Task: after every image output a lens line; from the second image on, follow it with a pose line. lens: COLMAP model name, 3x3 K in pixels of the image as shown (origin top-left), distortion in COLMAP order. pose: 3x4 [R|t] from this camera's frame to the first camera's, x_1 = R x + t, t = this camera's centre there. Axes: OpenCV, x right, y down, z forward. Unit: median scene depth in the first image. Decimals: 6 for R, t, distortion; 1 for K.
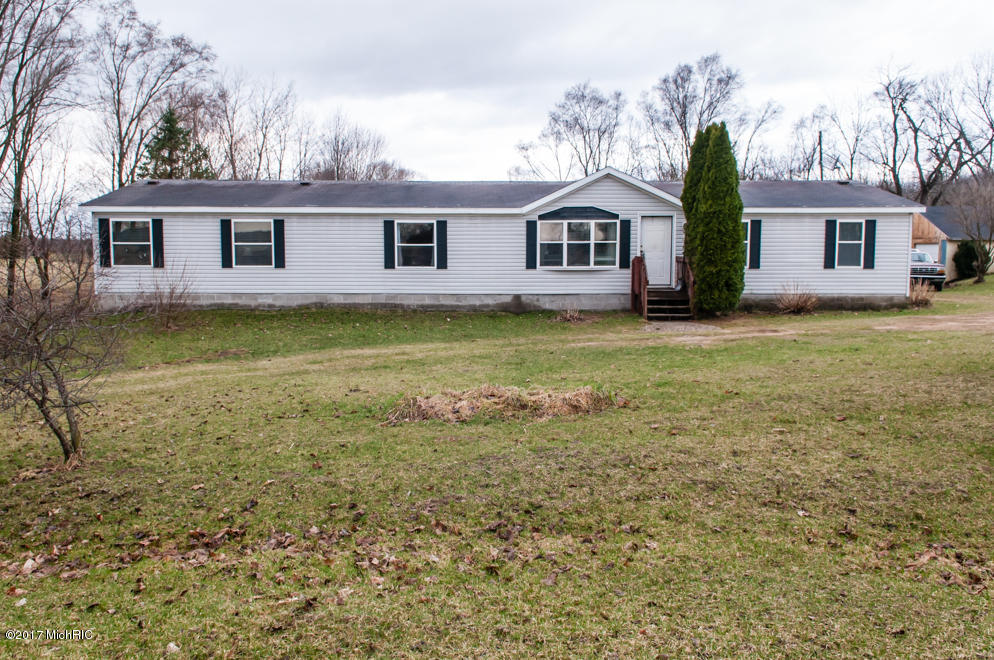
lens RADIAL K [[522.3, 0, 461.4], [0, 522.3, 330.9], [0, 0, 1]] dist [0.024083, 0.000076]
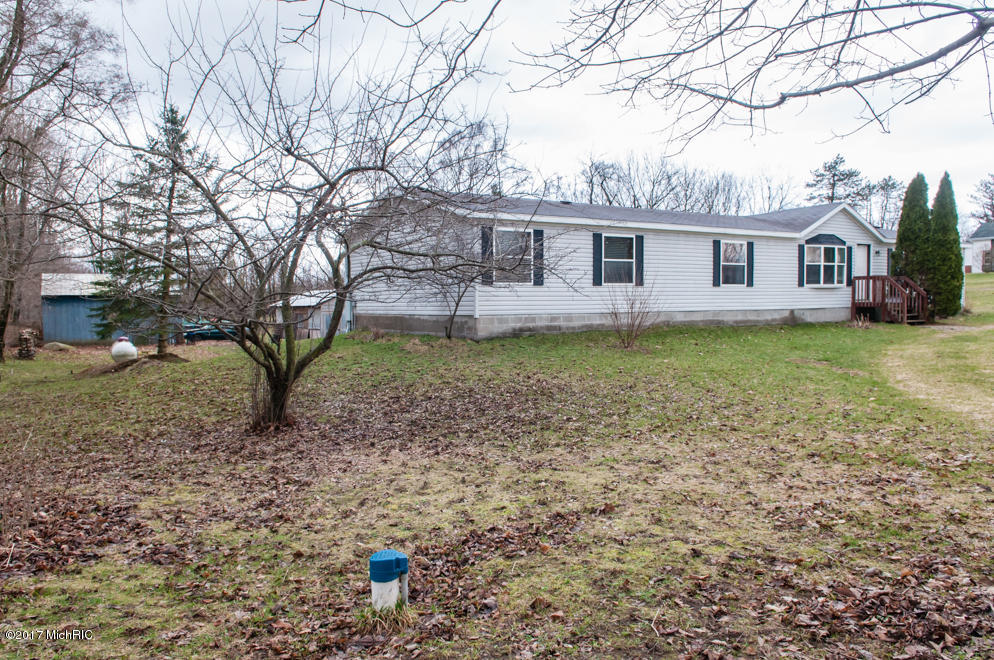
lens RADIAL K [[796.0, 0, 497.0], [0, 796.0, 330.0], [0, 0, 1]] dist [0.000530, 0.000640]
pose [[0.826540, -0.030398, 0.562057, -1.377052], [0.065973, 0.996890, -0.043103, 0.005677], [-0.558998, 0.072707, 0.825975, -0.045138]]
